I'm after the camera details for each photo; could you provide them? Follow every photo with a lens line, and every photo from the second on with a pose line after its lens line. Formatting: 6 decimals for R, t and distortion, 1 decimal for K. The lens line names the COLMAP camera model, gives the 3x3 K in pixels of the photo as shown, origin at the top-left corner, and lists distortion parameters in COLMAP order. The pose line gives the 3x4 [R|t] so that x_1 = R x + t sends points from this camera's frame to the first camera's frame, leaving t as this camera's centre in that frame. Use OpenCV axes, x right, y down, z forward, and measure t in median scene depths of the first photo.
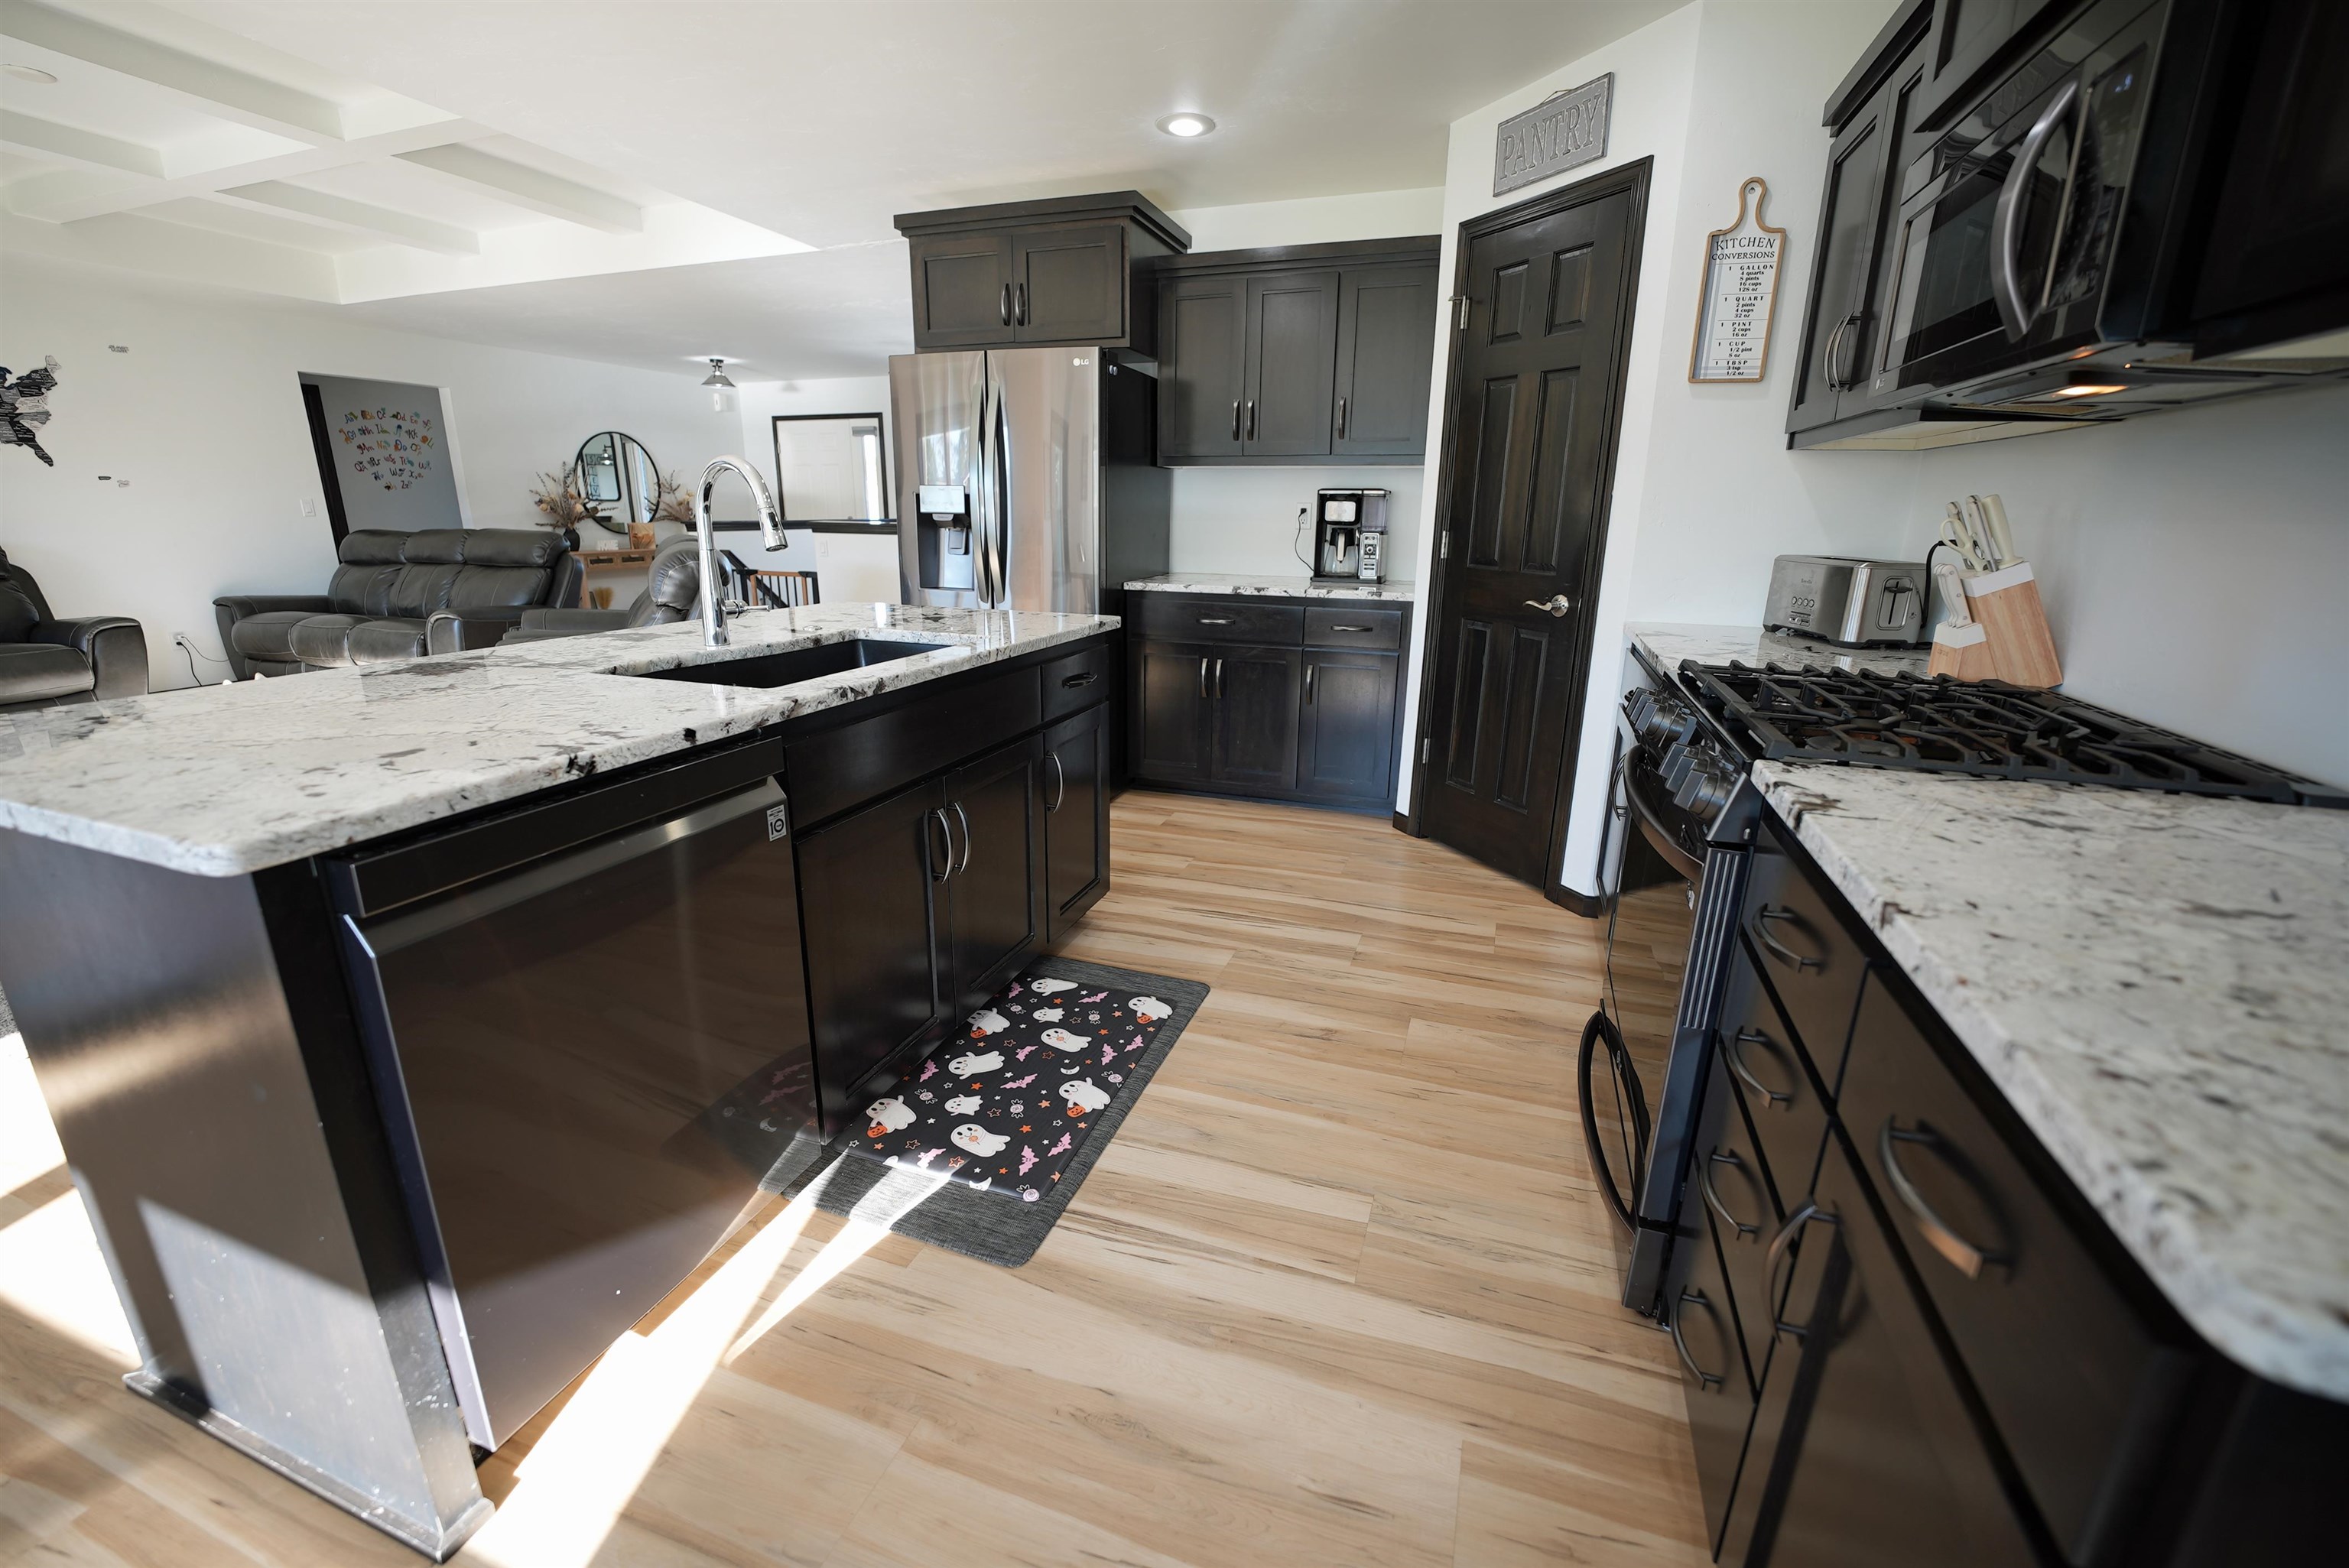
lens RADIAL K [[962.7, 0, 1166.6], [0, 962.7, 781.0], [0, 0, 1]] dist [-0.018455, 0.001755]
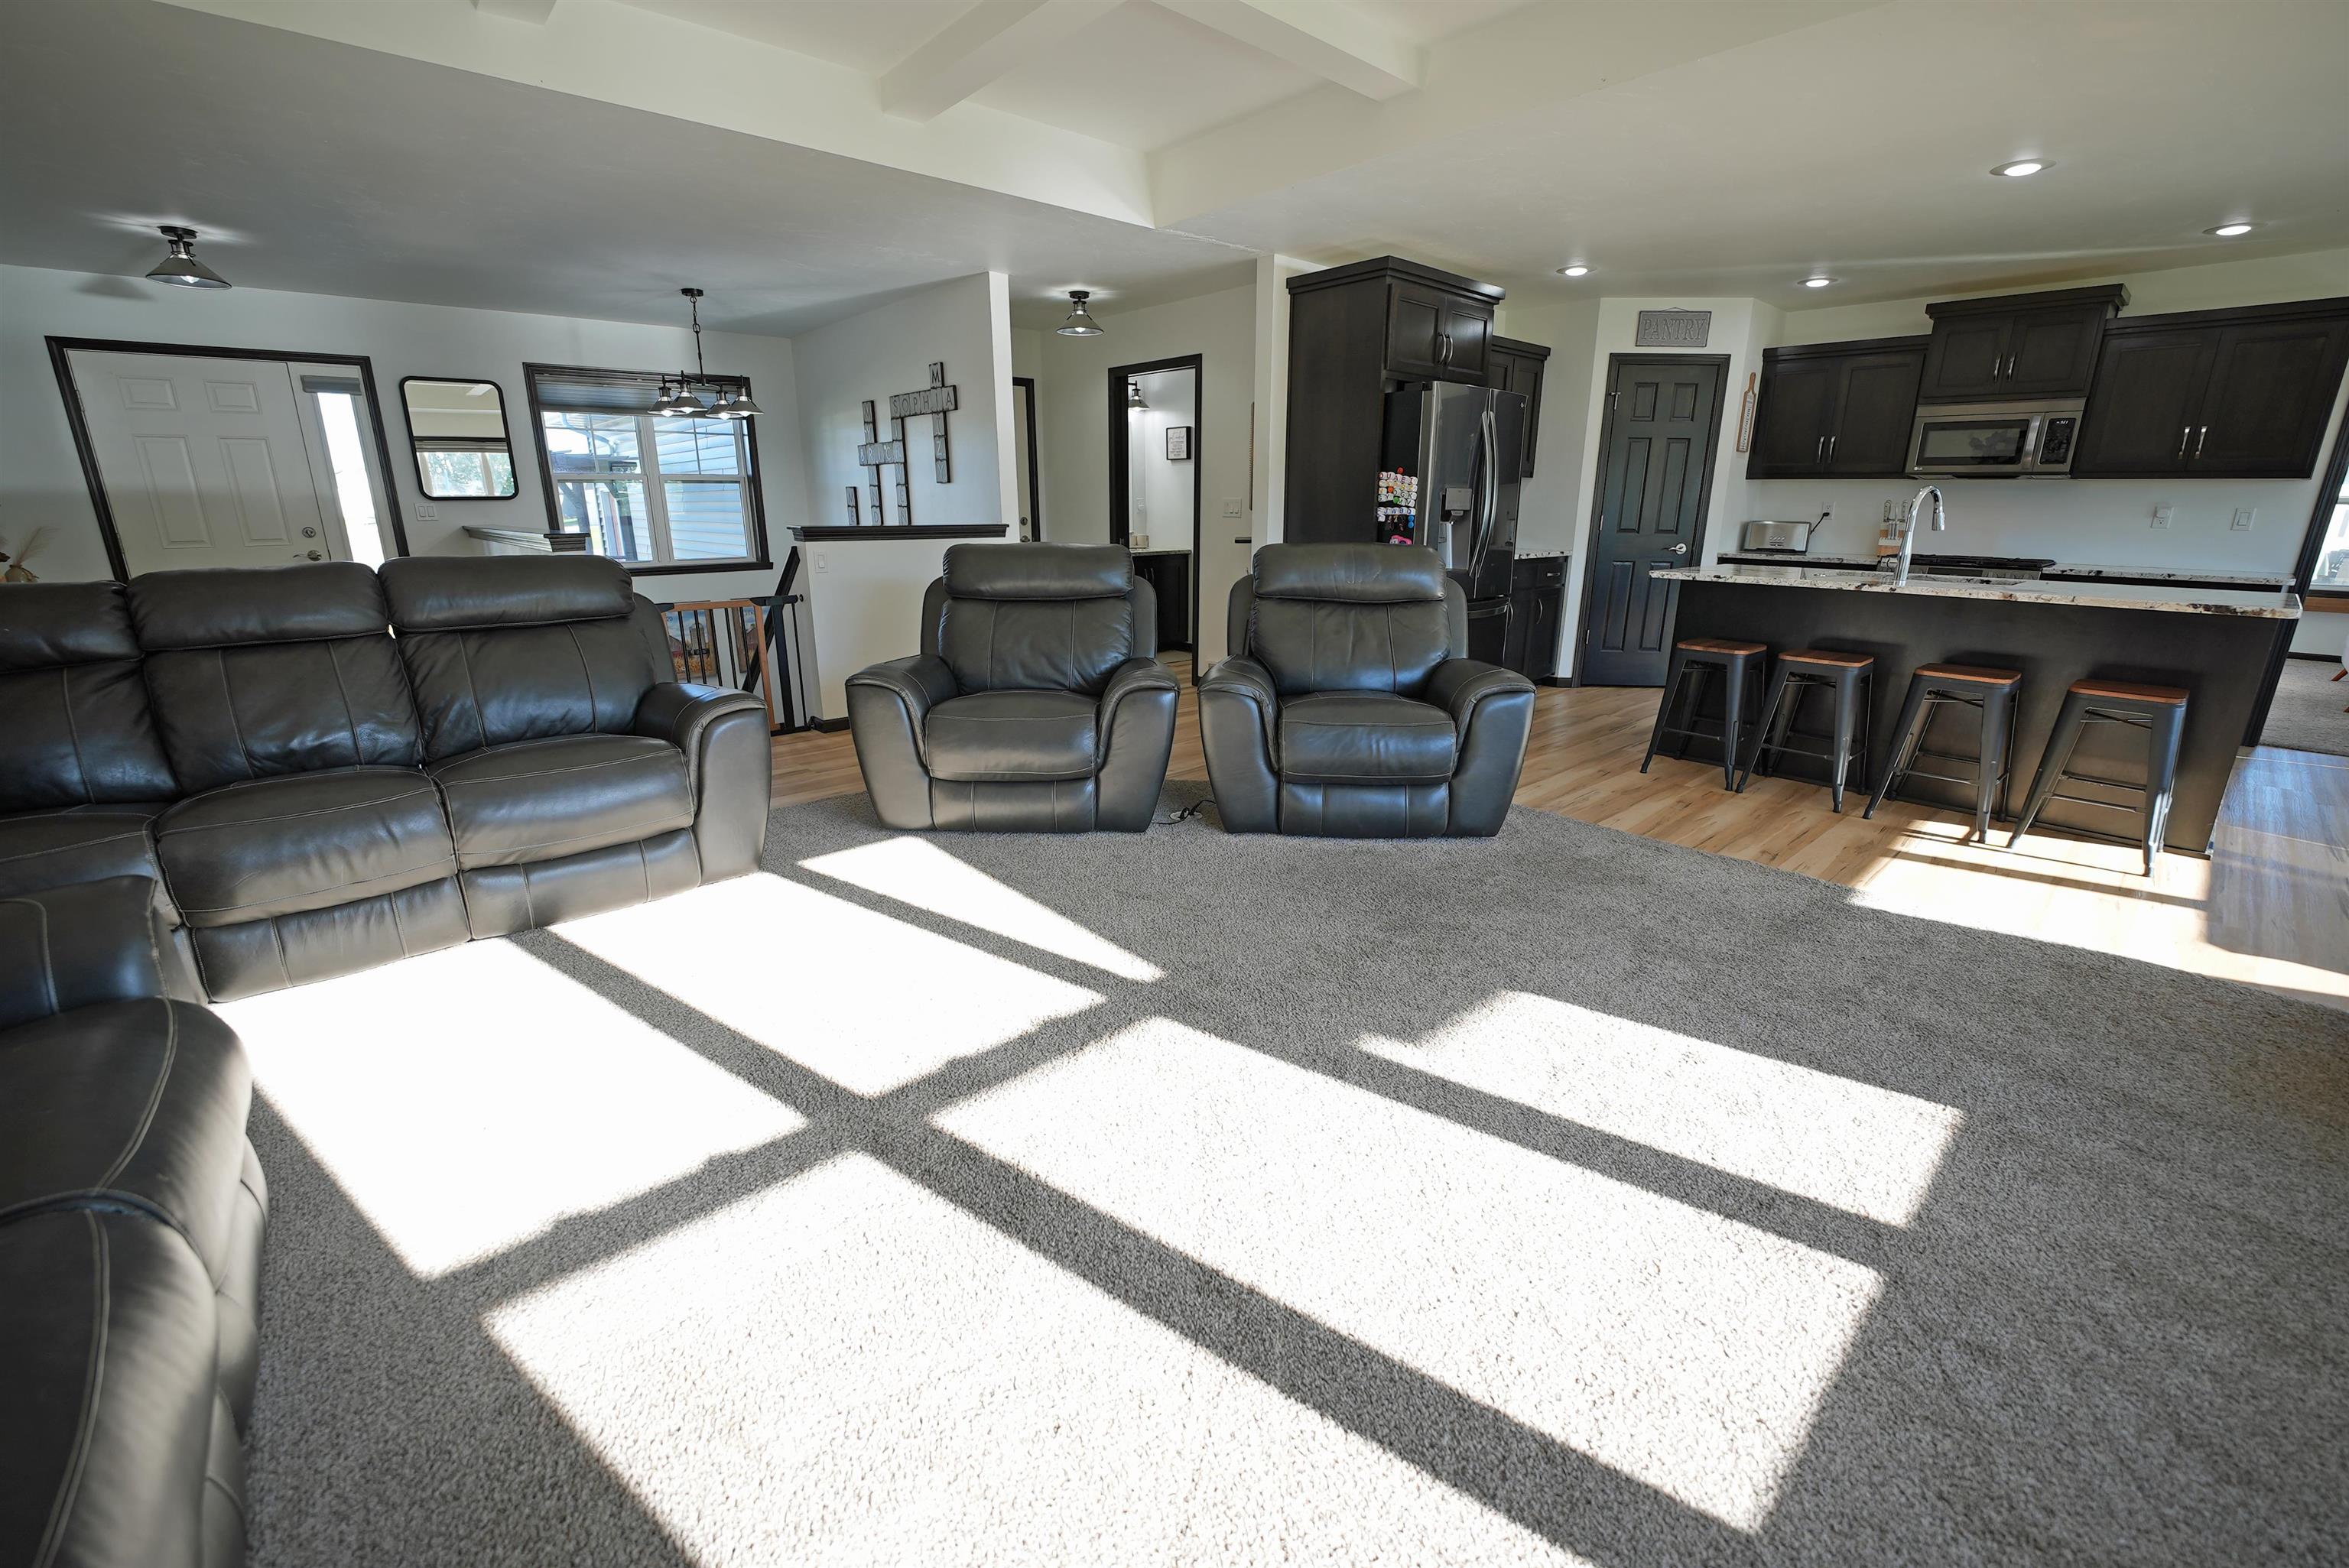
lens RADIAL K [[962.7, 0, 1183.1], [0, 962.7, 780.0], [0, 0, 1]] dist [-0.018455, 0.001755]
pose [[0.459384, -0.260042, 0.849320, -0.963373], [0.249288, 0.955500, 0.157716, -0.140968], [-0.852538, 0.139273, 0.503767, 0.441743]]
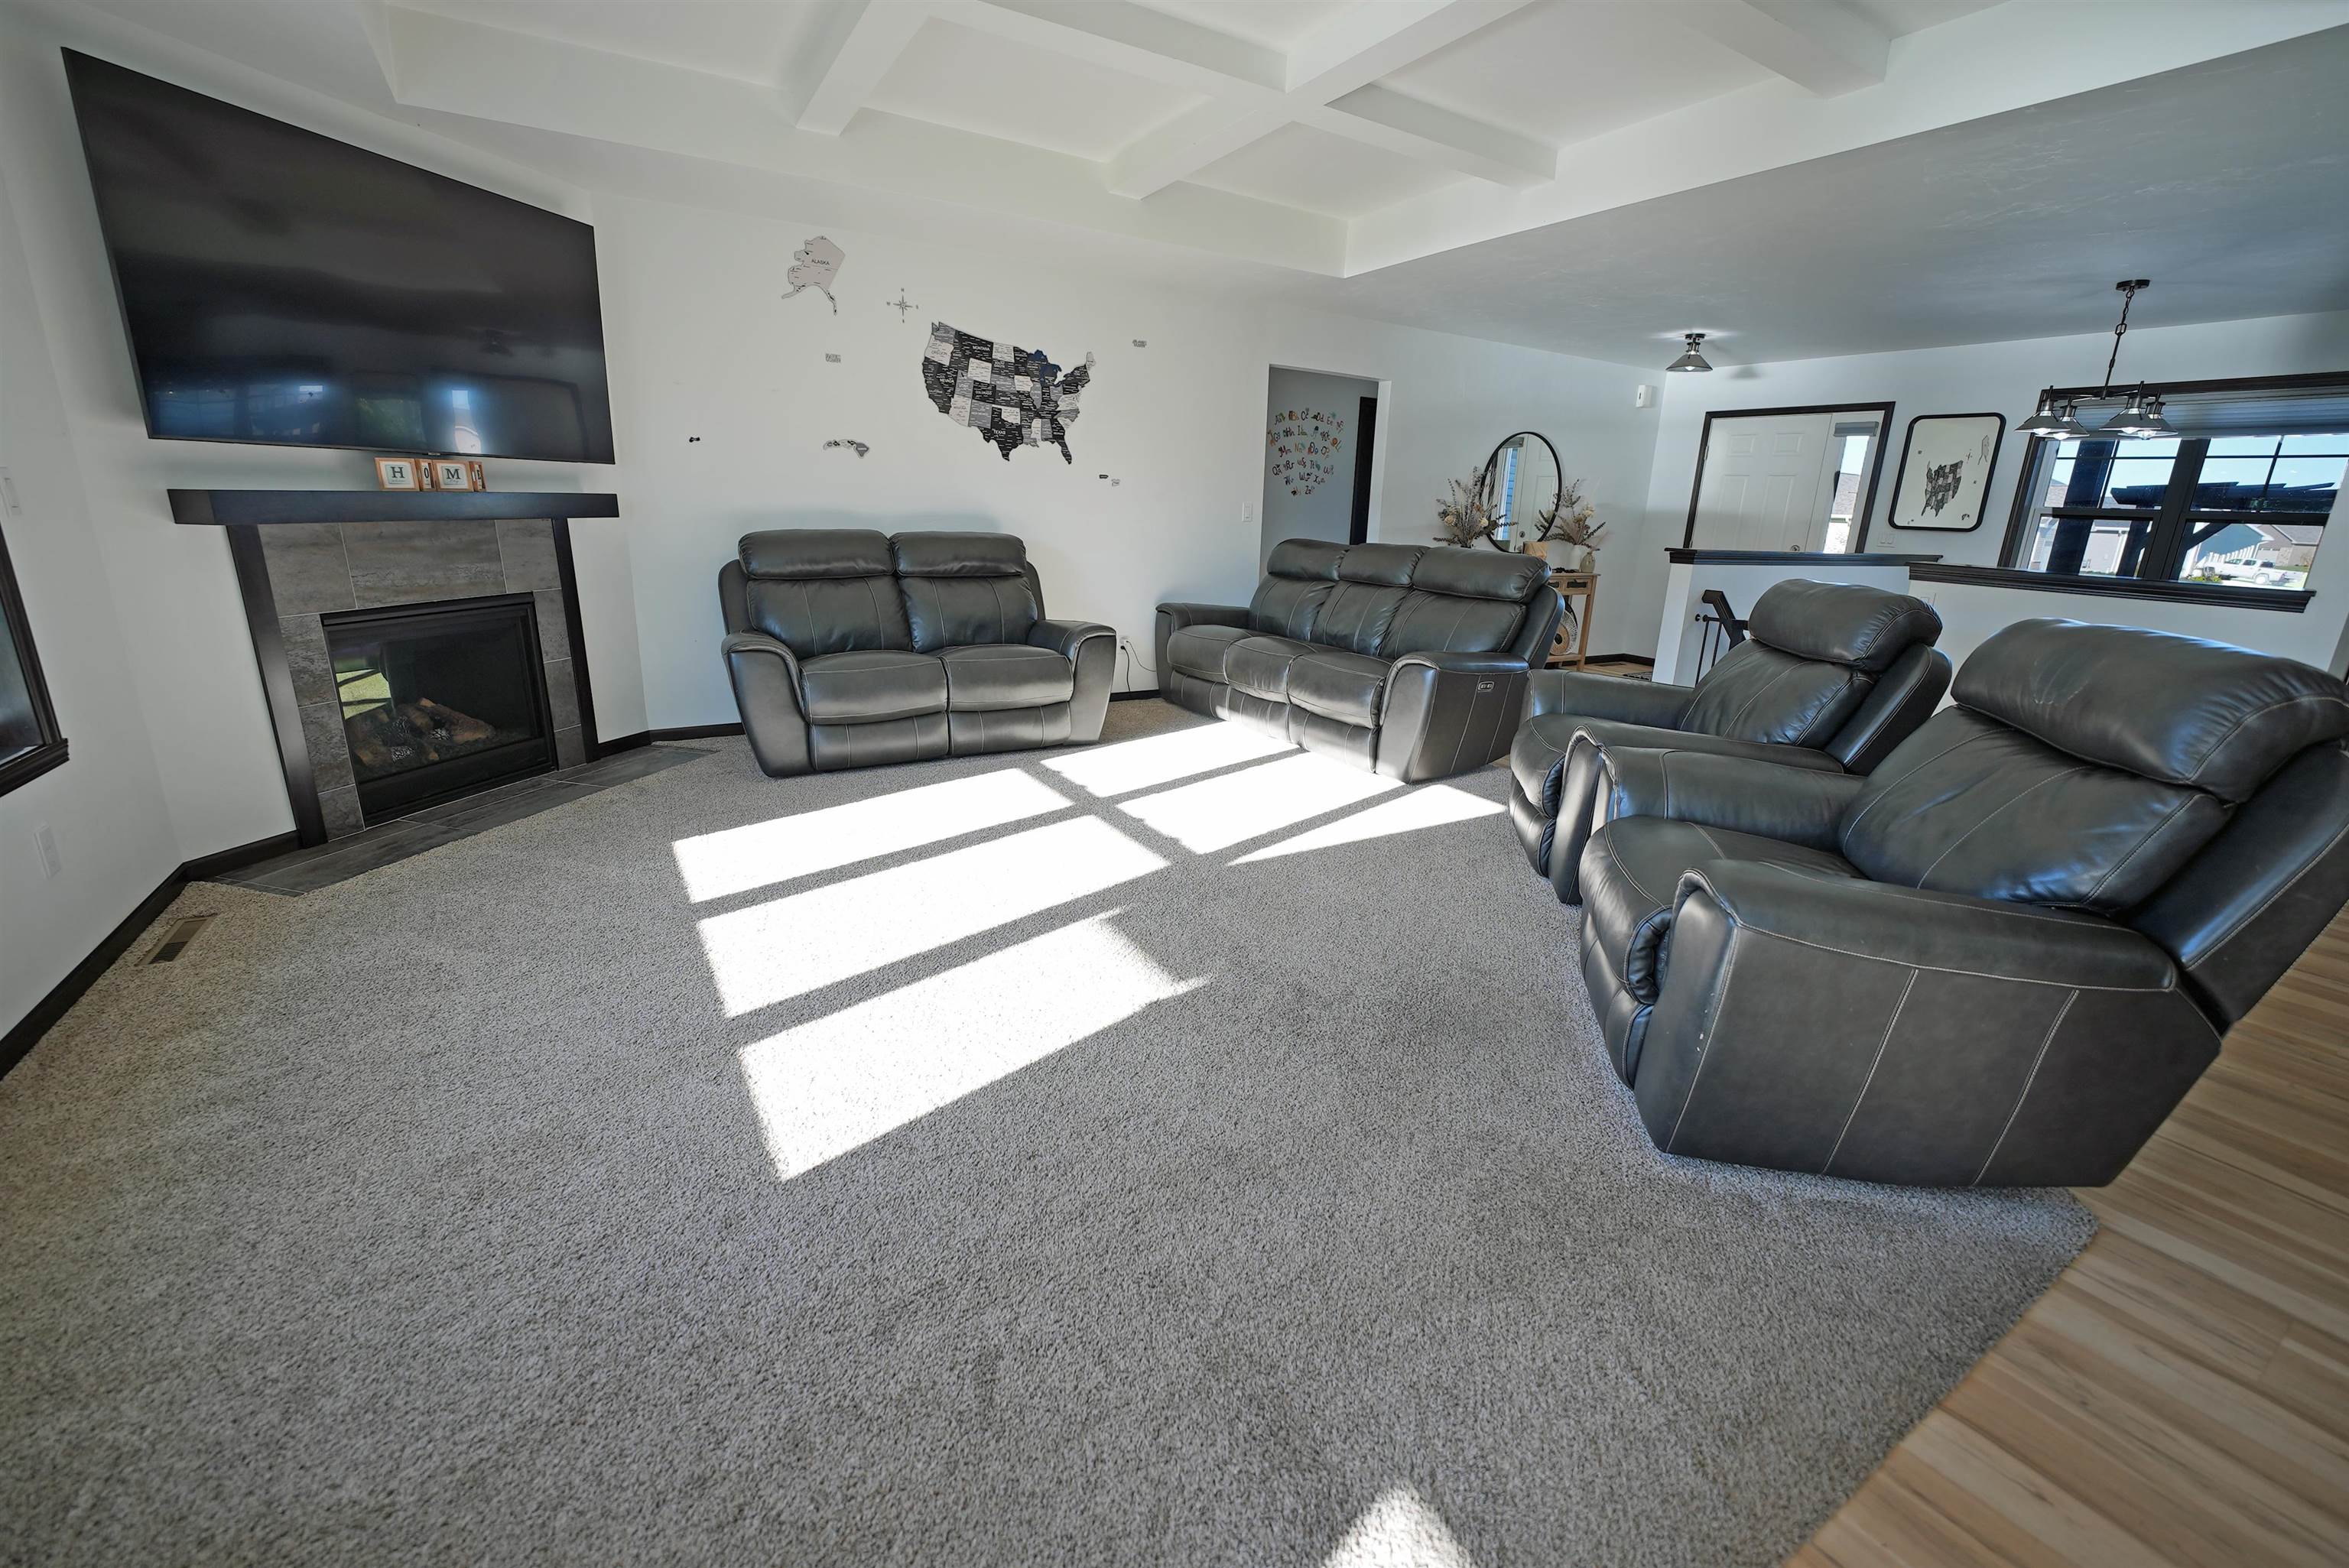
lens RADIAL K [[962.7, 0, 1183.4], [0, 962.7, 784.9], [0, 0, 1]] dist [-0.018455, 0.001755]
pose [[0.791581, 0.189339, -0.580990, -0.378599], [-0.194694, 0.979382, 0.053906, -0.070205], [0.579218, 0.070445, 0.812123, 0.232698]]
